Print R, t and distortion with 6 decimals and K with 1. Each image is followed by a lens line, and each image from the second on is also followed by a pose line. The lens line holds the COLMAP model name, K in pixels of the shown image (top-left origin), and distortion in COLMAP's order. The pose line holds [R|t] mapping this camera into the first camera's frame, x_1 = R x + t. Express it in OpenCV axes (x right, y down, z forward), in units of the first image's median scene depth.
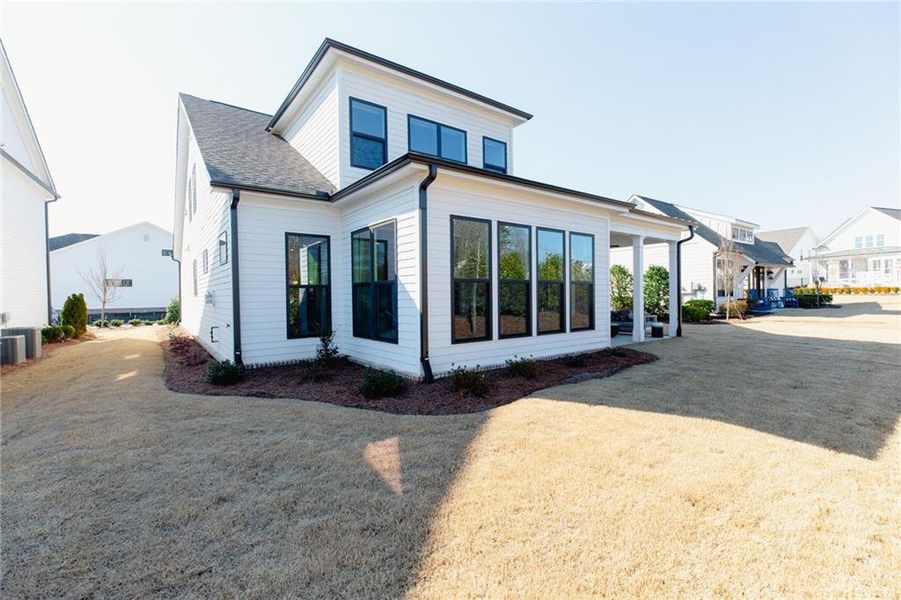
lens RADIAL K [[401.2, 0, 449.4], [0, 401.2, 299.1], [0, 0, 1]] dist [0.001390, 0.000103]
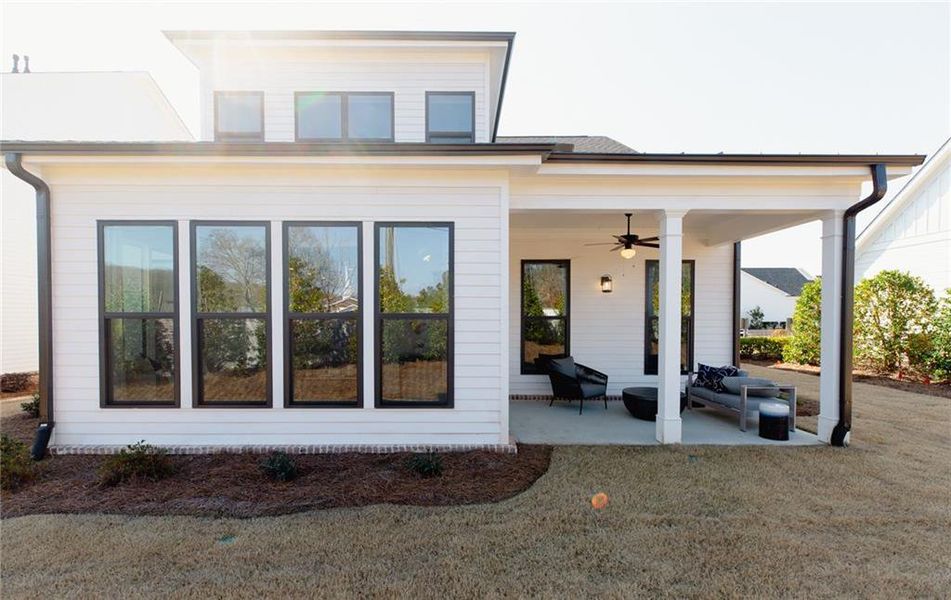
lens RADIAL K [[450.3, 0, 473.1], [0, 450.3, 332.6], [0, 0, 1]] dist [-0.000471, 0.000103]
pose [[0.807749, 0.018671, -0.589231, 0.636998], [-0.015368, 0.999826, 0.010614, -0.023120], [0.589327, 0.000482, 0.807895, 0.487954]]
